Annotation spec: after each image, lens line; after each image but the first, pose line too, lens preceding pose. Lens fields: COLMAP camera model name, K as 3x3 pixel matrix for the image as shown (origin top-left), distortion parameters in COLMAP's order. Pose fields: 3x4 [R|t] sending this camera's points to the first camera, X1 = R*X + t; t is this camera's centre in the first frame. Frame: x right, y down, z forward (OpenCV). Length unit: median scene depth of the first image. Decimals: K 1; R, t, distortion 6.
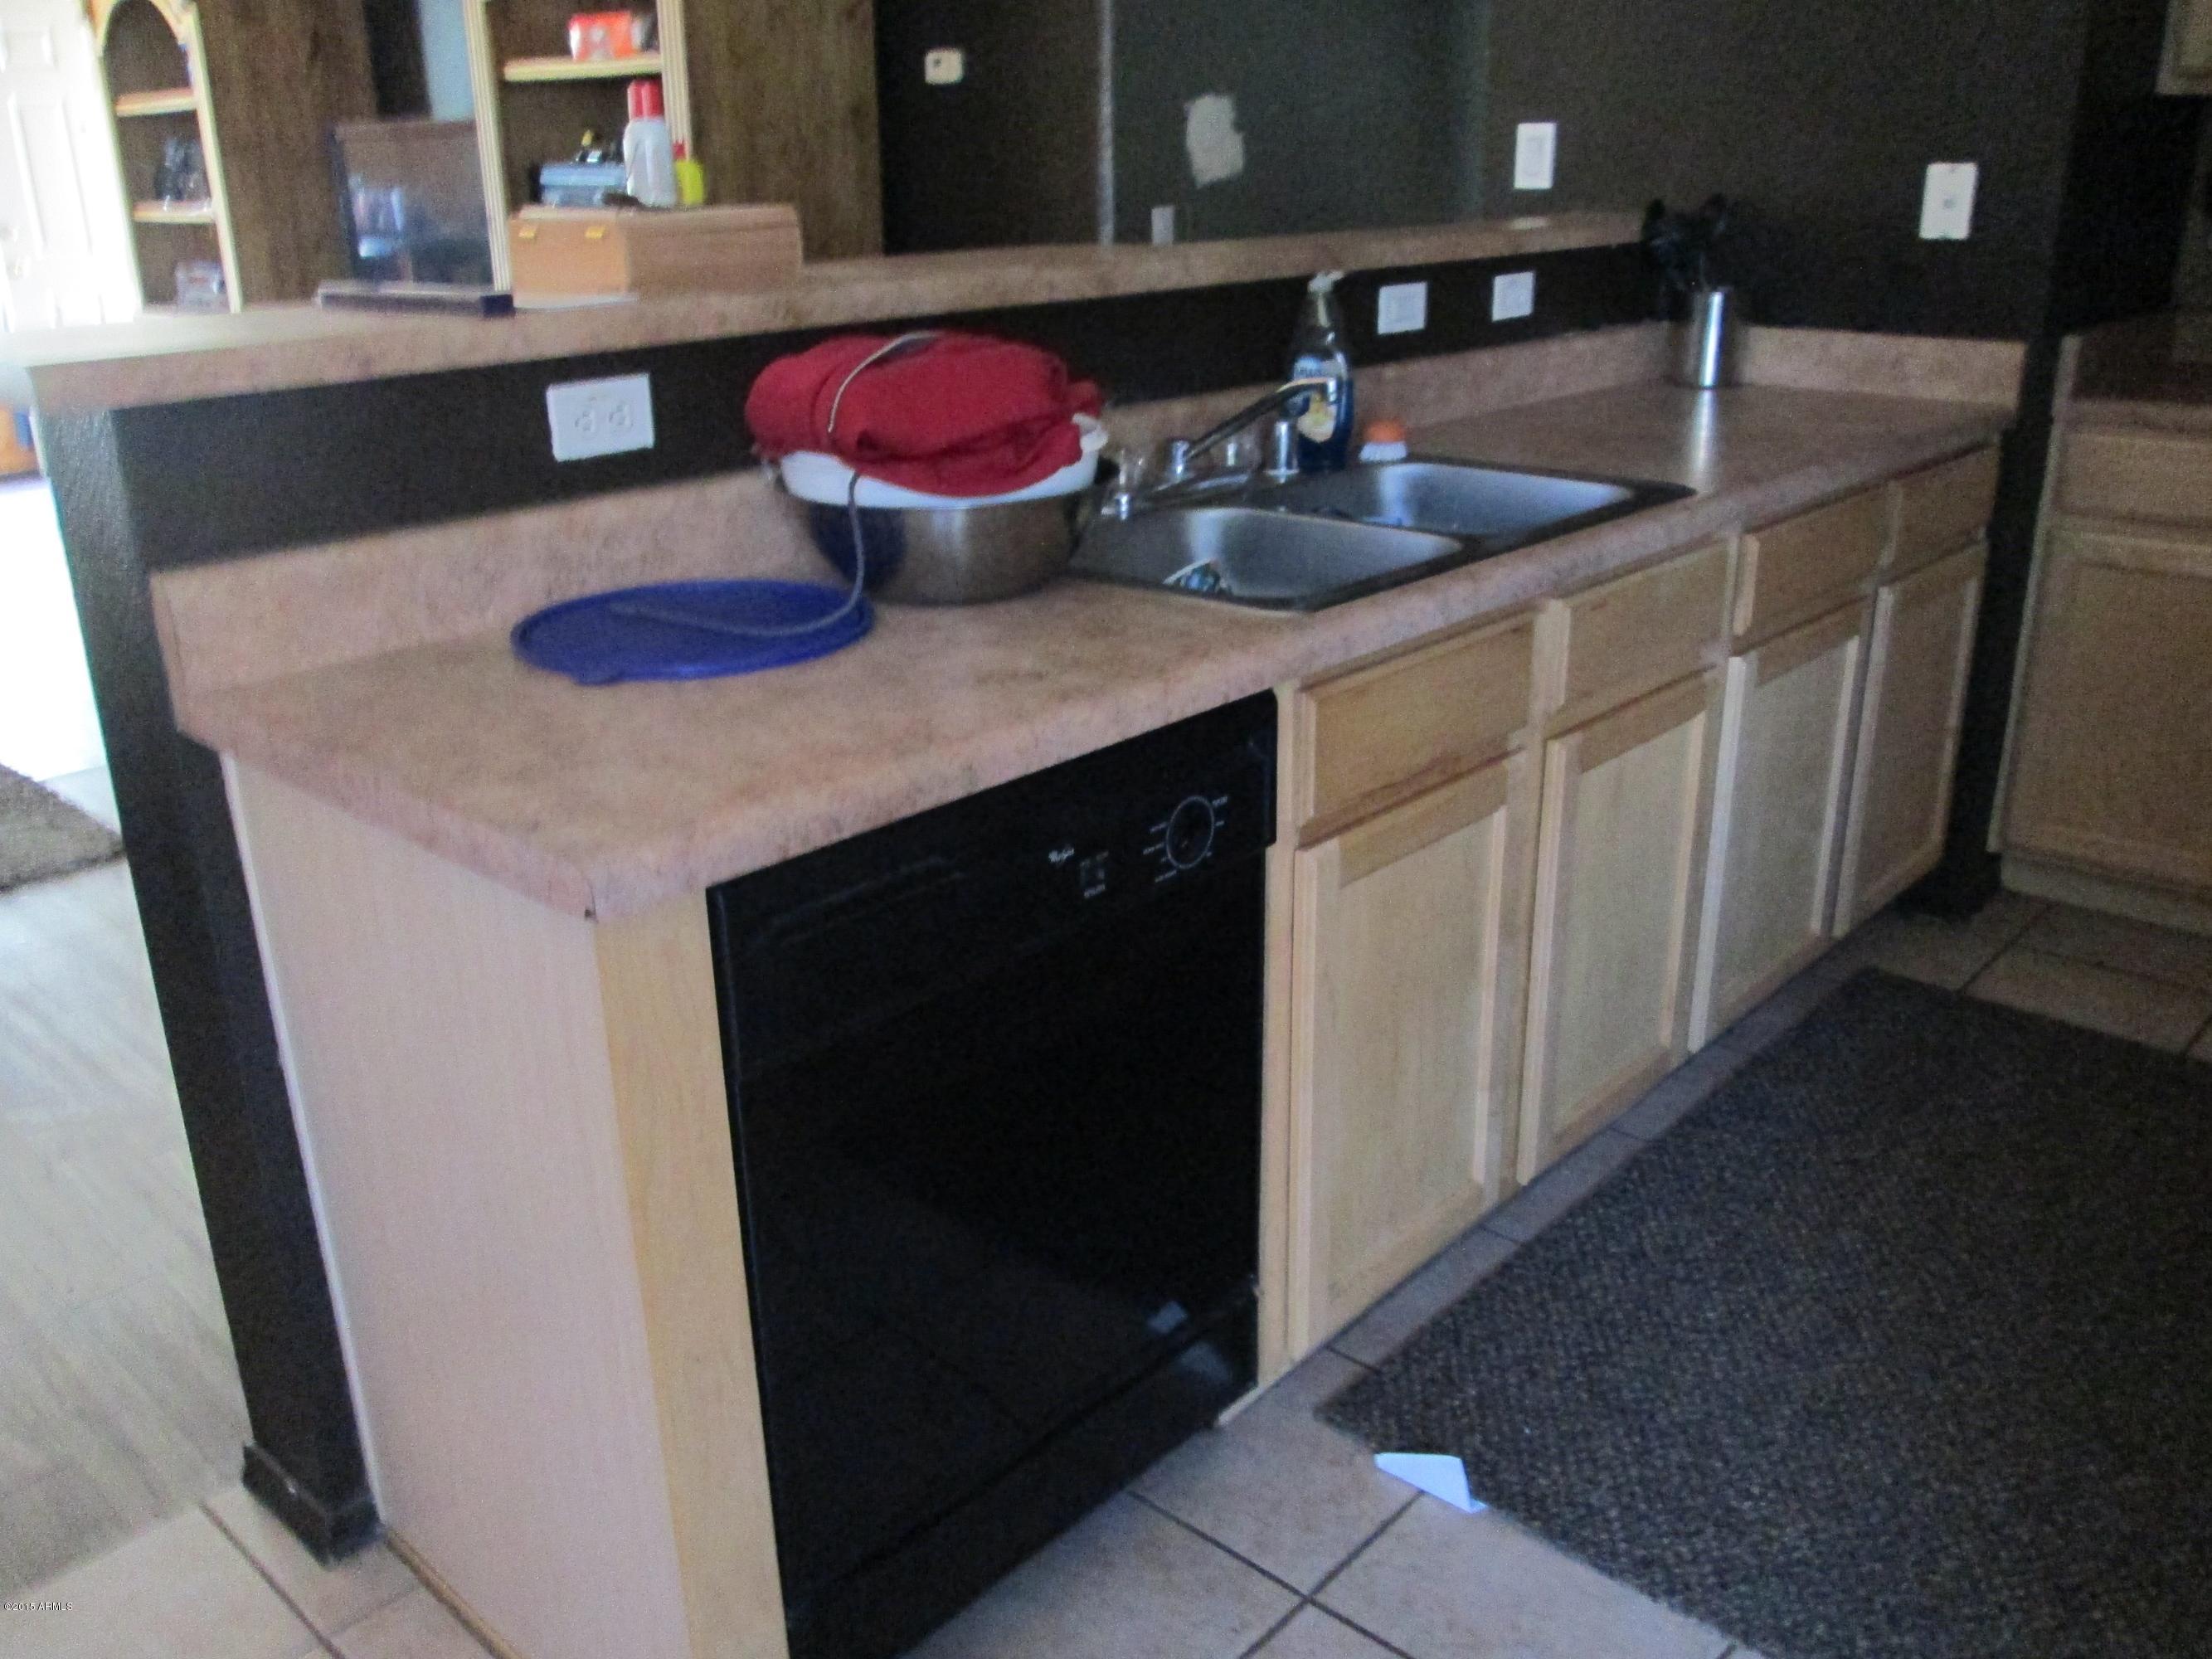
lens RADIAL K [[1813.9, 0, 1106.0], [0, 1813.9, 829.5], [0, 0, 1]] dist [-0.031342, 0.007478]
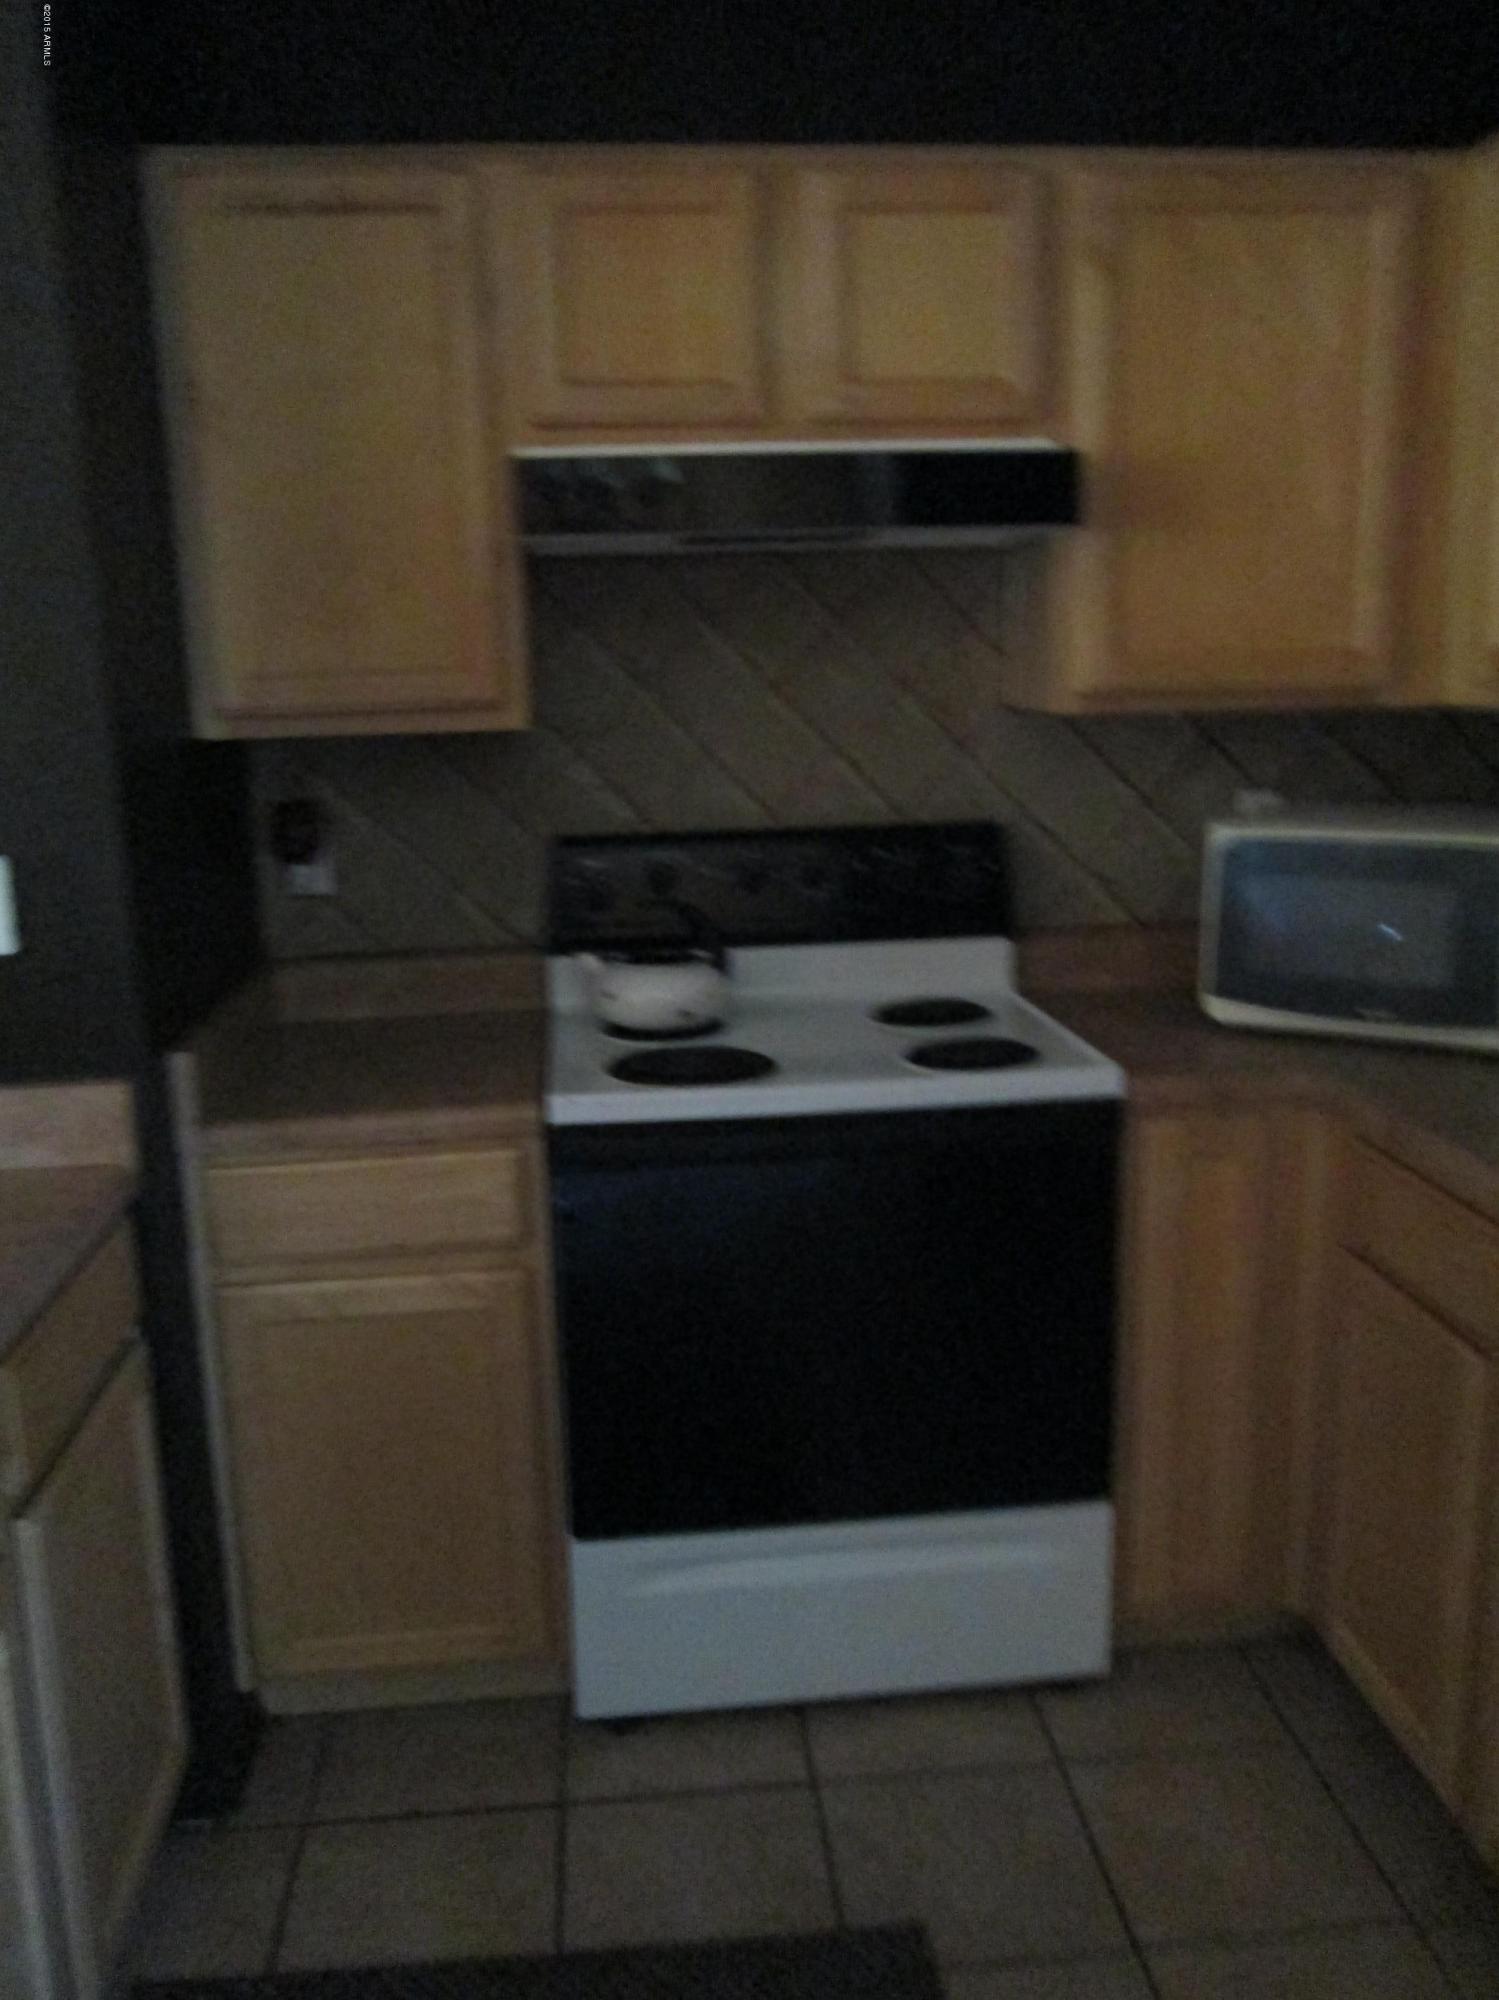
lens RADIAL K [[1640.0, 0, 749.5], [0, 1640.0, 1000.0], [0, 0, 1]] dist [-0.031342, 0.007478]
pose [[0.662743, -0.143405, 0.734988, 0.181097], [0.273783, 0.959945, -0.059574, -0.183632], [-0.697004, 0.240709, 0.675458, 0.337859]]
